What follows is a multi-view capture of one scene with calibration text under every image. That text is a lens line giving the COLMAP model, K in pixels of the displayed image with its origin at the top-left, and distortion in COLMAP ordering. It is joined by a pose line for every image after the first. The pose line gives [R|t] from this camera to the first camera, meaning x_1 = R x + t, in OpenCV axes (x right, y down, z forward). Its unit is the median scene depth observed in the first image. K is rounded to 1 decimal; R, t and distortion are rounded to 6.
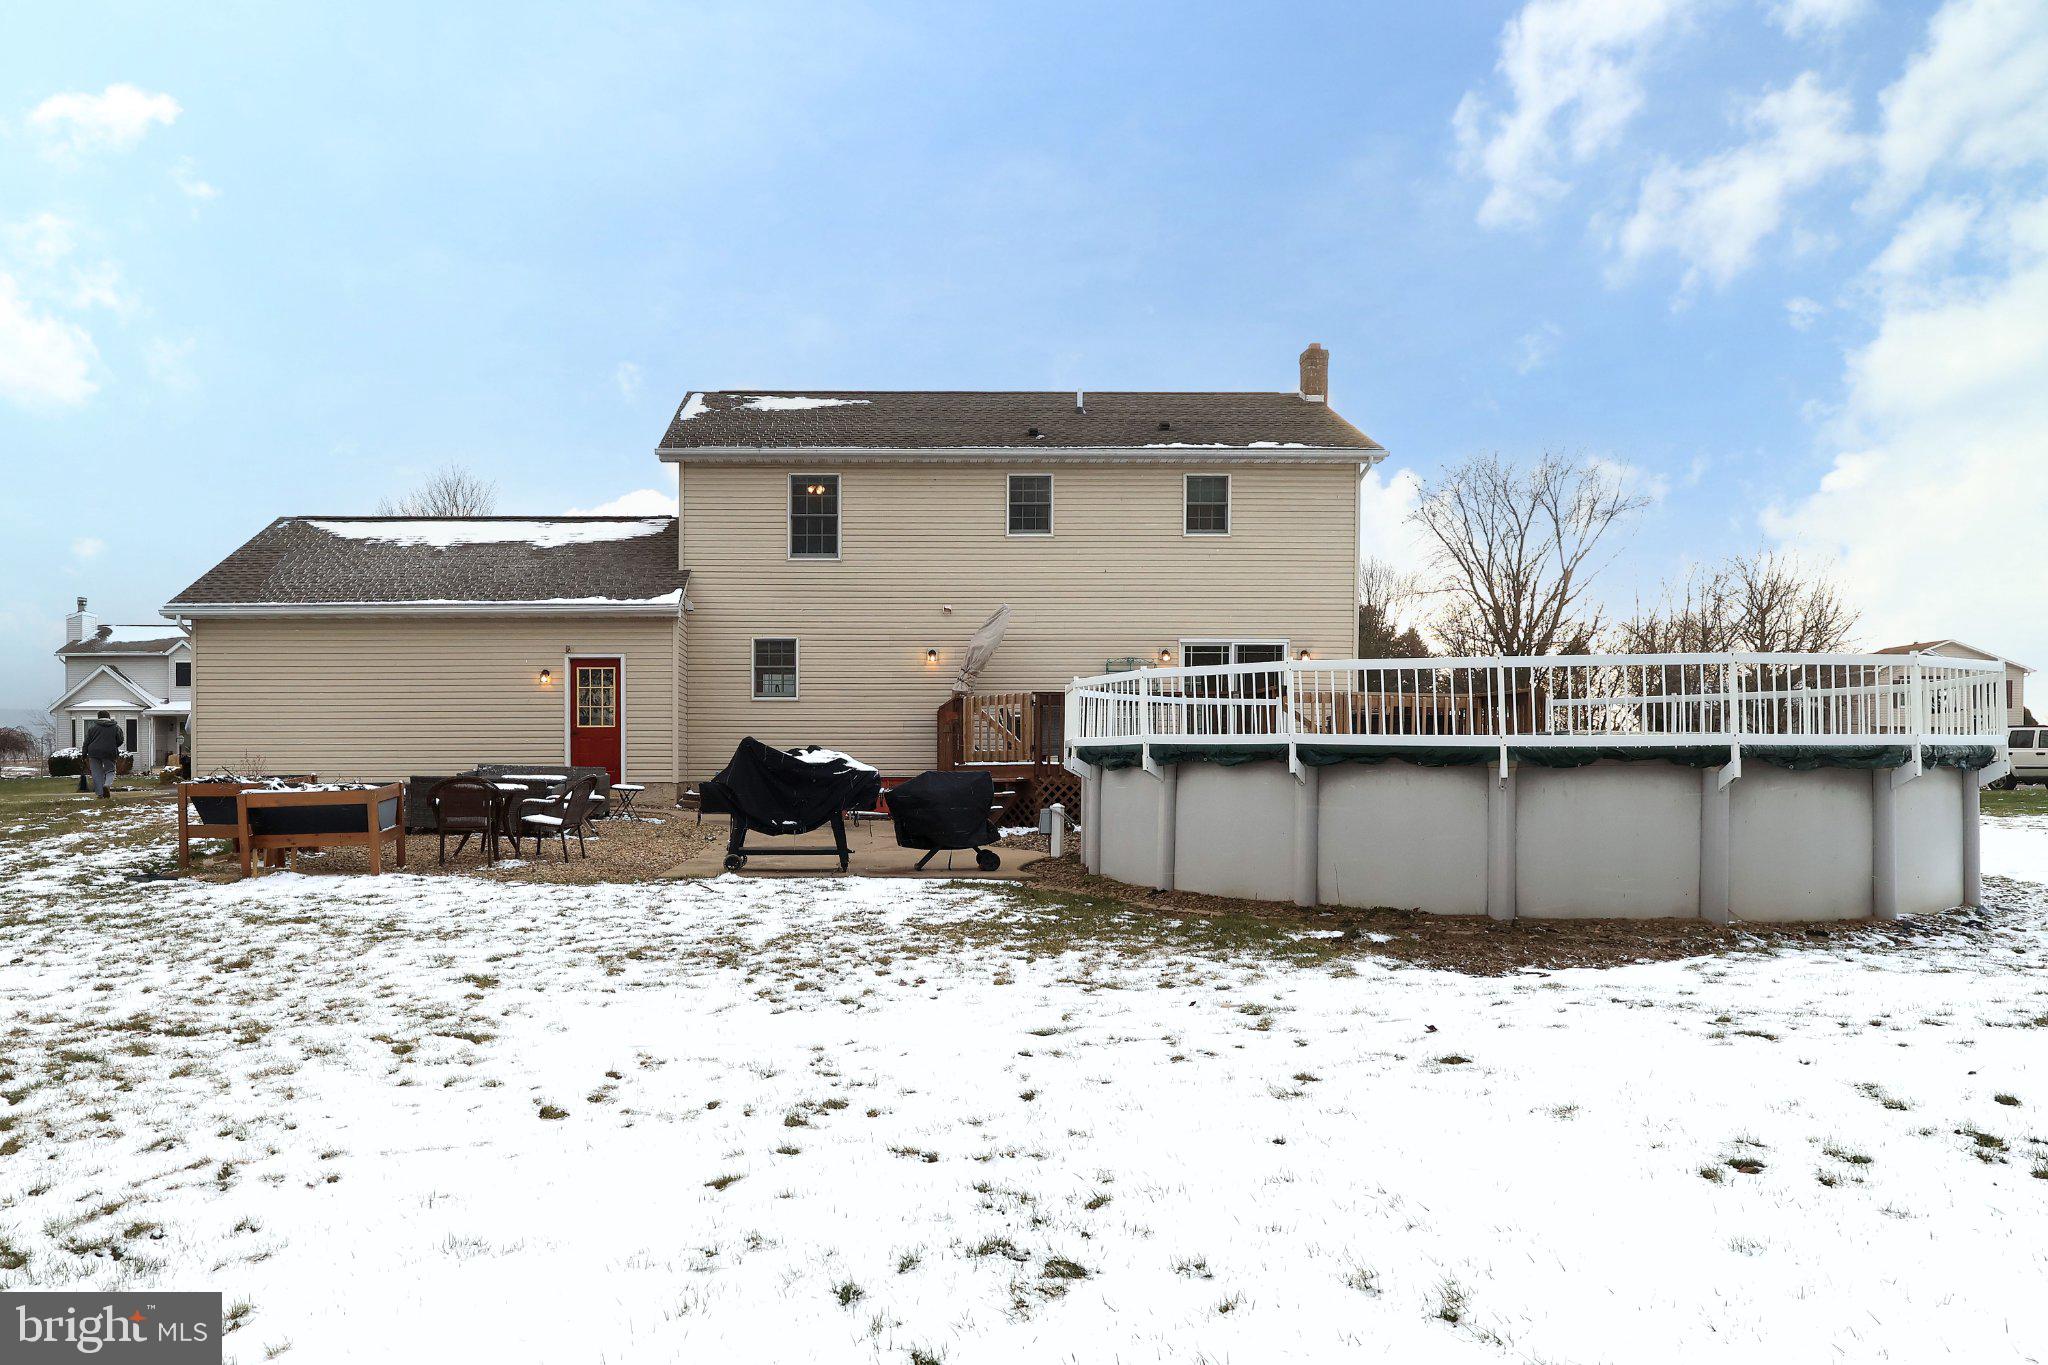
lens RADIAL K [[1458.3, 0, 1024.2], [0, 1458.3, 692.9], [0, 0, 1]] dist [-0.001048, -0.000207]
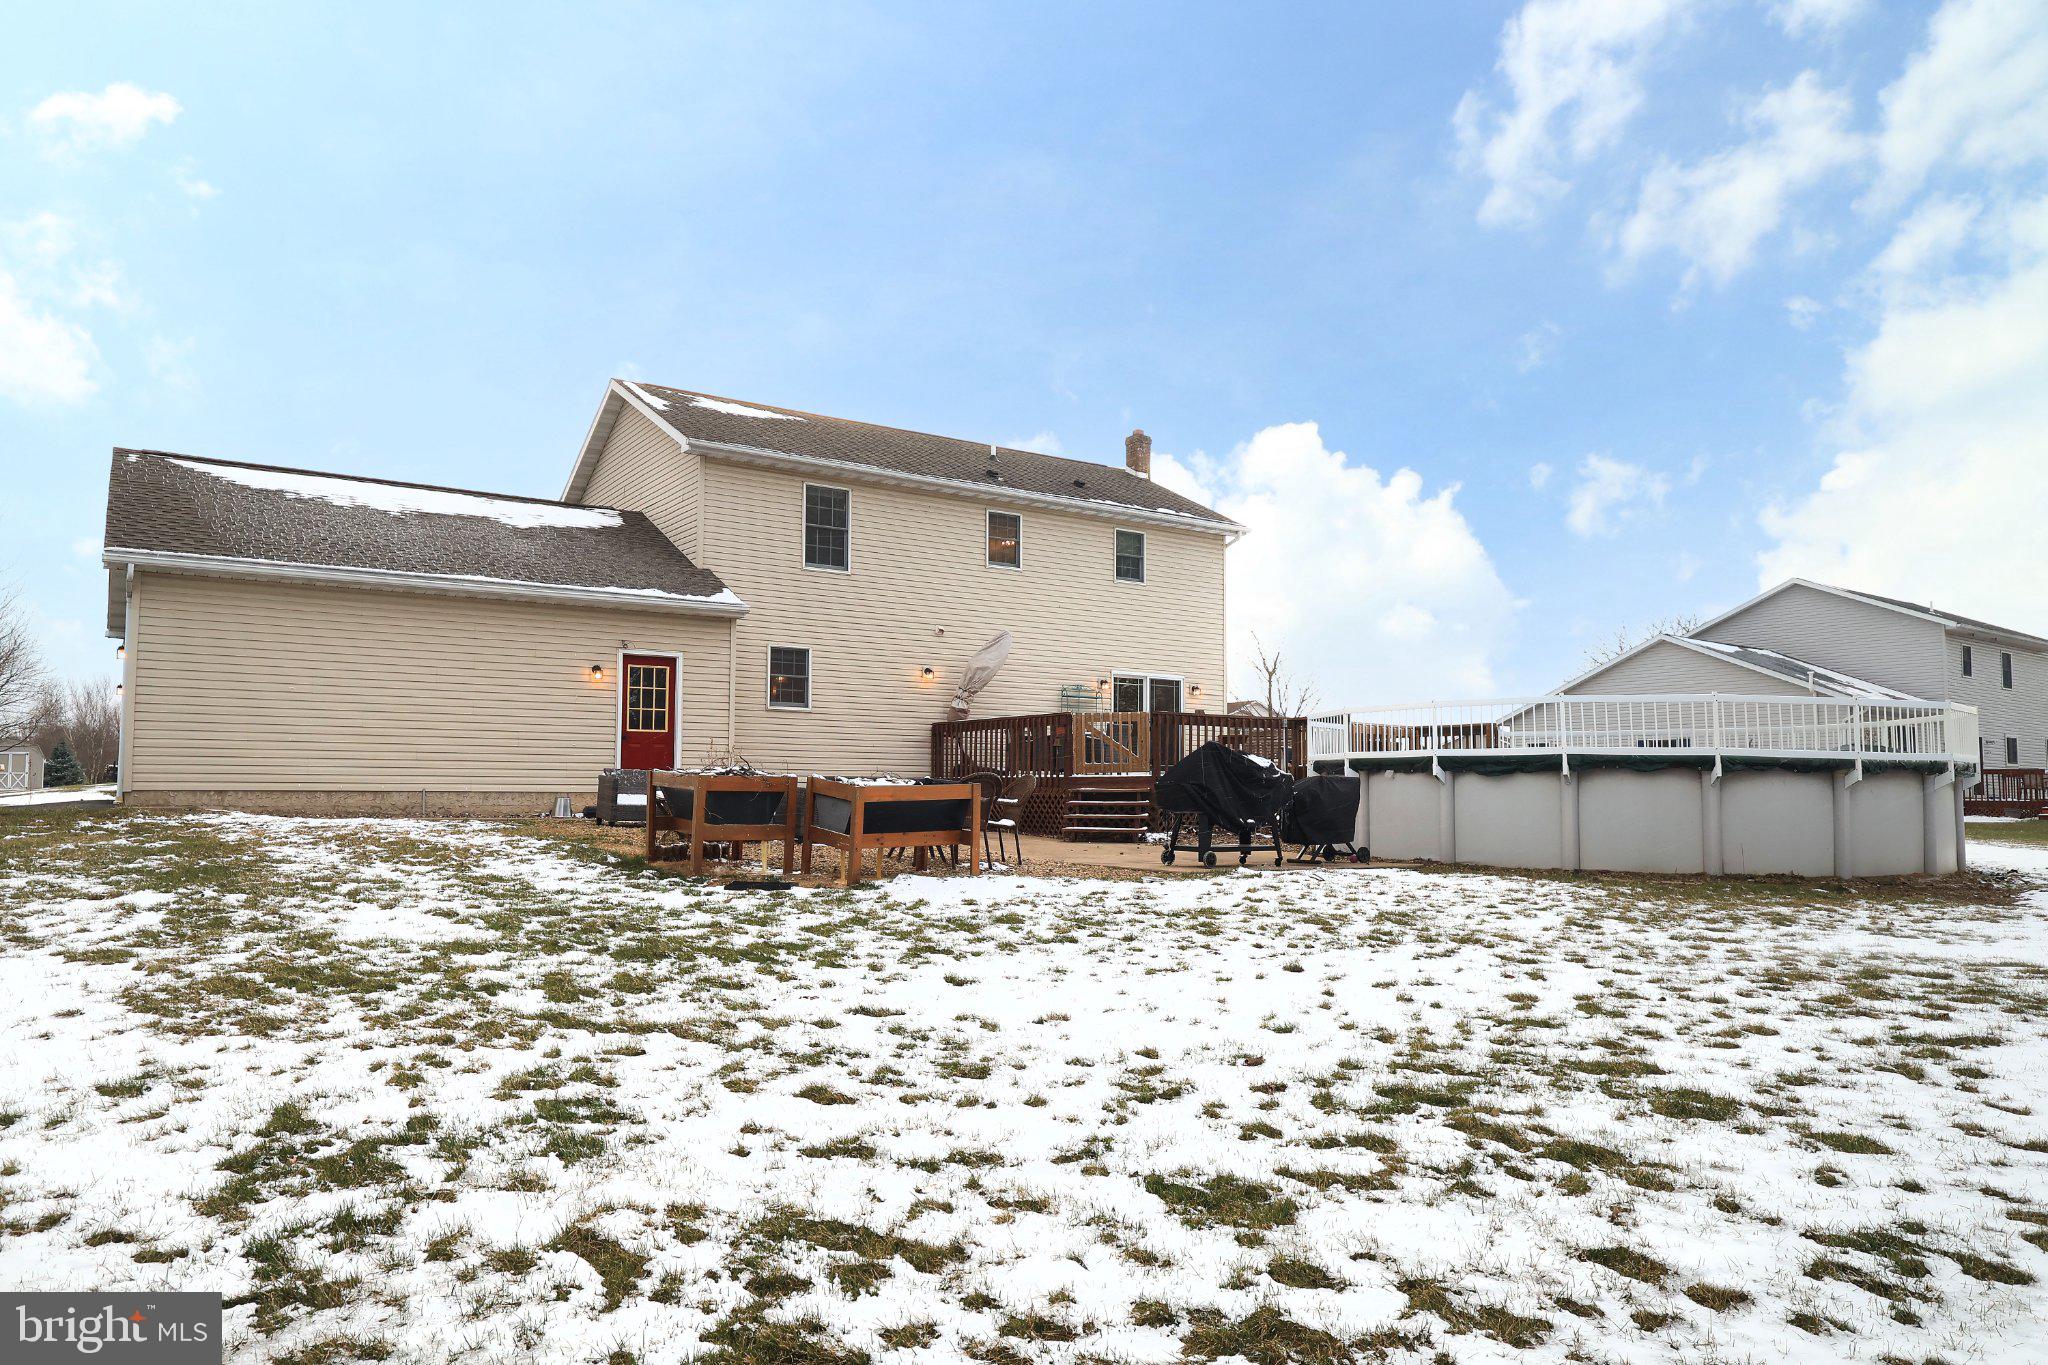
lens RADIAL K [[1380.7, 0, 1022.9], [0, 1380.7, 679.0], [0, 0, 1]] dist [-0.004159, 0.000498]
pose [[0.820449, 0.051918, 0.569357, -0.568970], [-0.029203, 0.998374, -0.048956, 0.025022], [-0.570973, 0.023538, 0.820631, 0.147918]]
